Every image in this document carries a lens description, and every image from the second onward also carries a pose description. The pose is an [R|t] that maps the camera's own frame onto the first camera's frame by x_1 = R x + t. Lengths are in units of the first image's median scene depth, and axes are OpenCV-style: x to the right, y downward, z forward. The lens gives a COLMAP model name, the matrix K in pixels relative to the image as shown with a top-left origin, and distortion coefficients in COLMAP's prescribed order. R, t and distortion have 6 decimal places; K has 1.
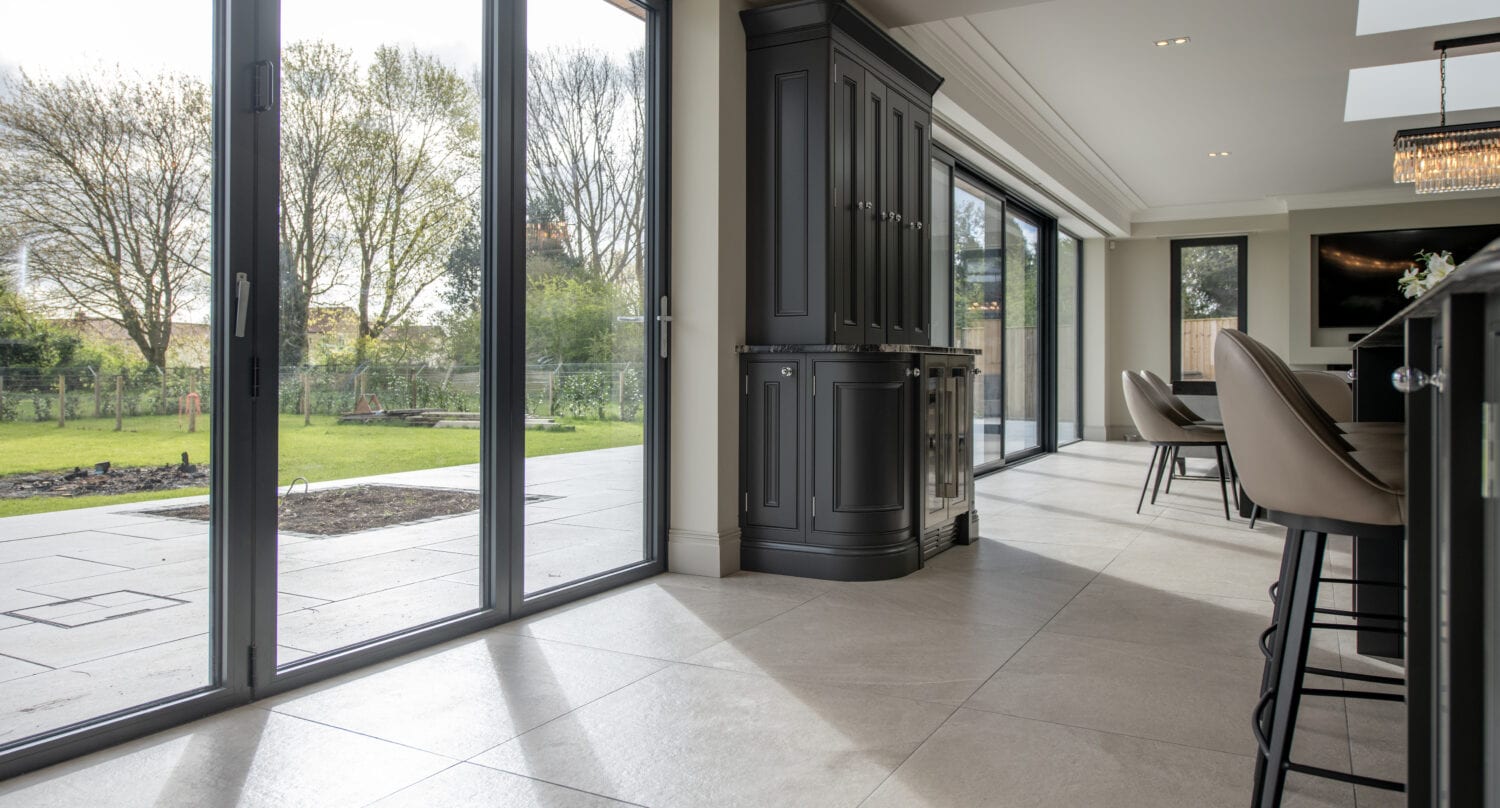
lens RADIAL K [[1008.3, 0, 754.7], [0, 1008.3, 380.9], [0, 0, 1]] dist [0.017739, 0.003910]
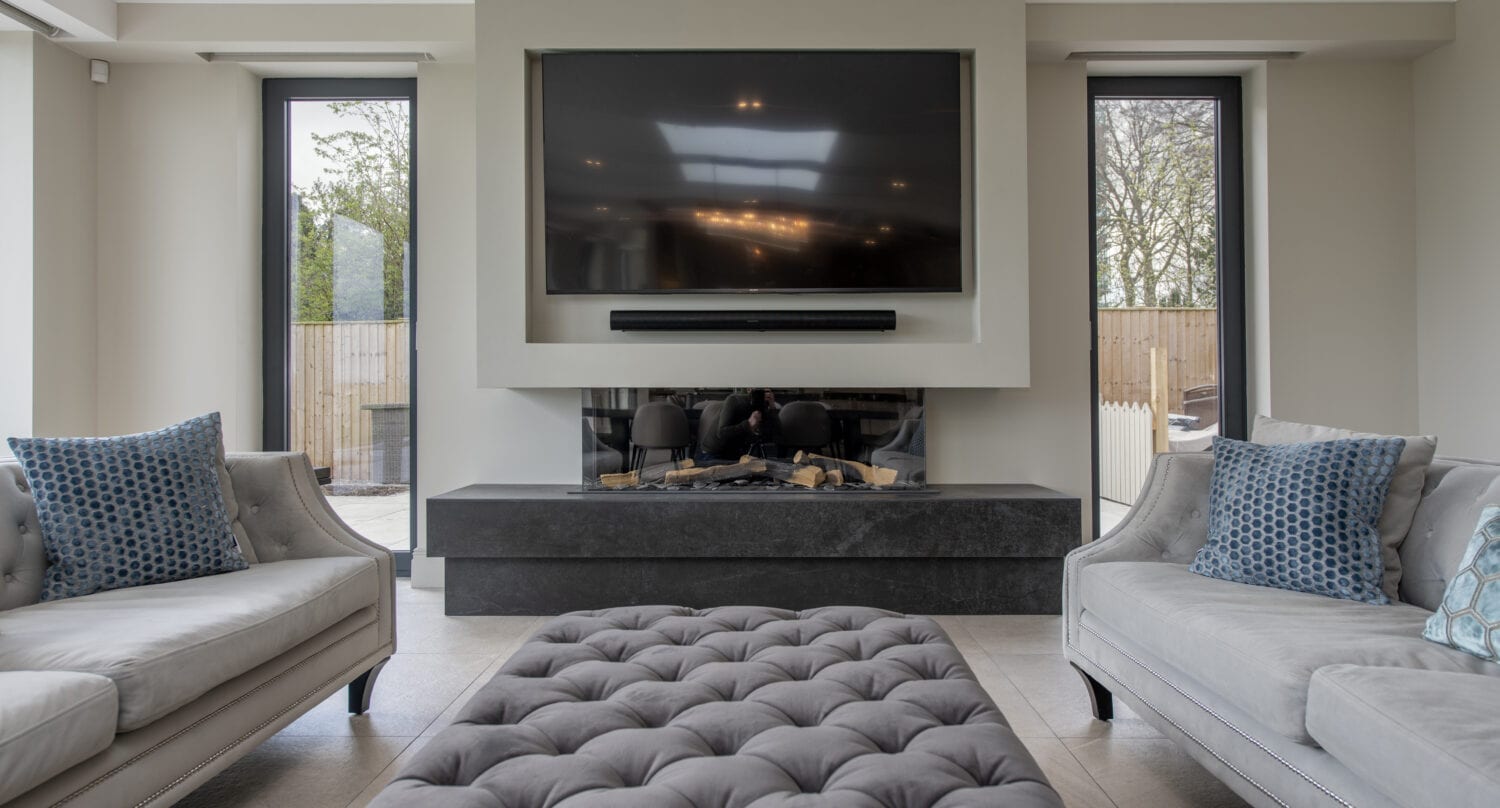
lens RADIAL K [[1008.3, 0, 760.2], [0, 1008.3, 402.2], [0, 0, 1]] dist [0.017739, 0.003910]
pose [[0.880934, -0.003851, 0.473223, 0.086992], [0.005144, 0.999986, -0.001437, -0.002062], [-0.473211, 0.003700, 0.880941, 0.121635]]
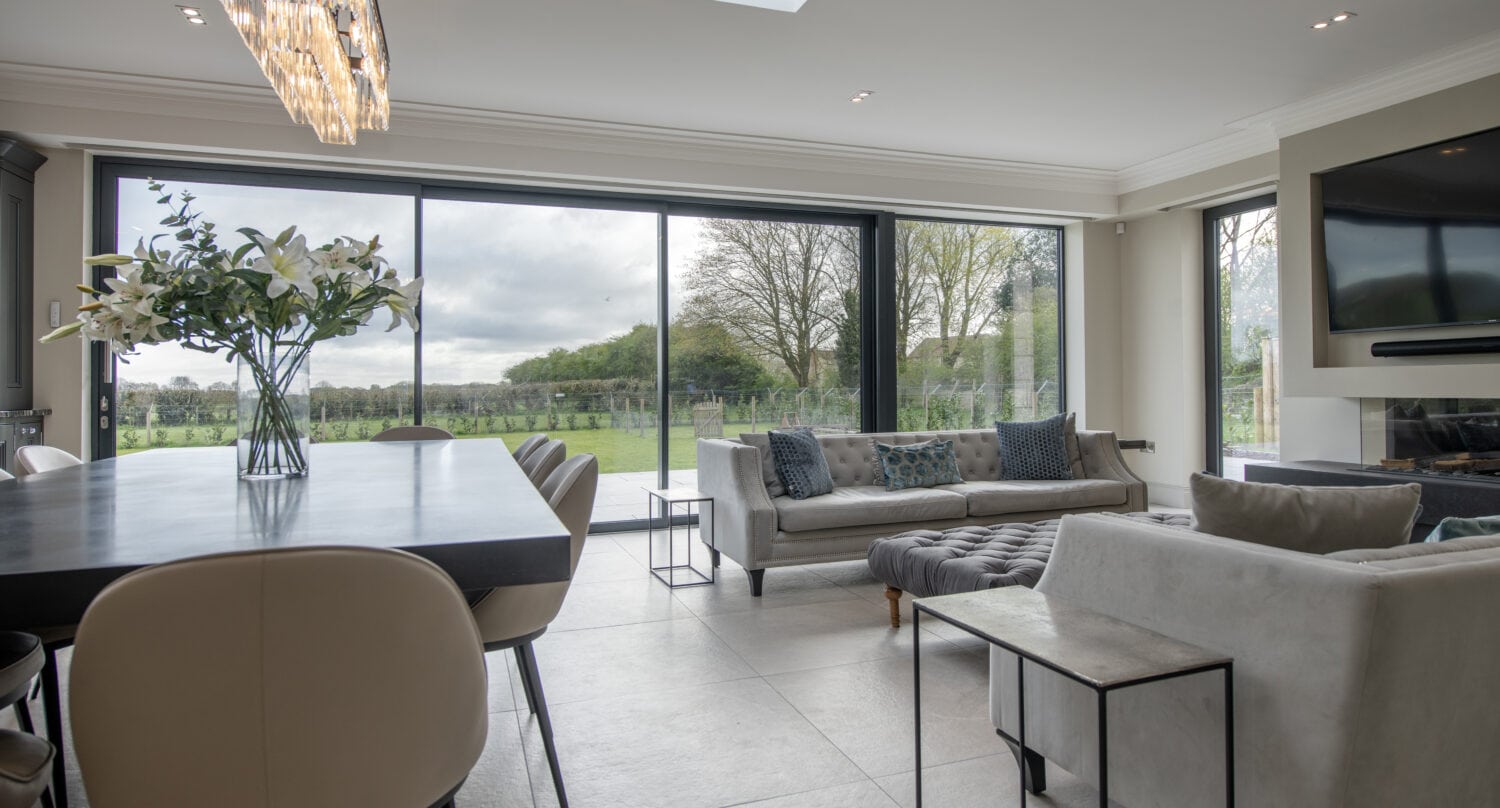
lens RADIAL K [[818.6, 0, 755.3], [0, 818.6, 391.8], [0, 0, 1]] dist [-0.002774, -0.000205]
pose [[0.757747, -0.001904, -0.652546, 0.119263], [0.003940, 0.999991, 0.001658, -0.004299], [0.652537, -0.003827, 0.757747, 0.085750]]
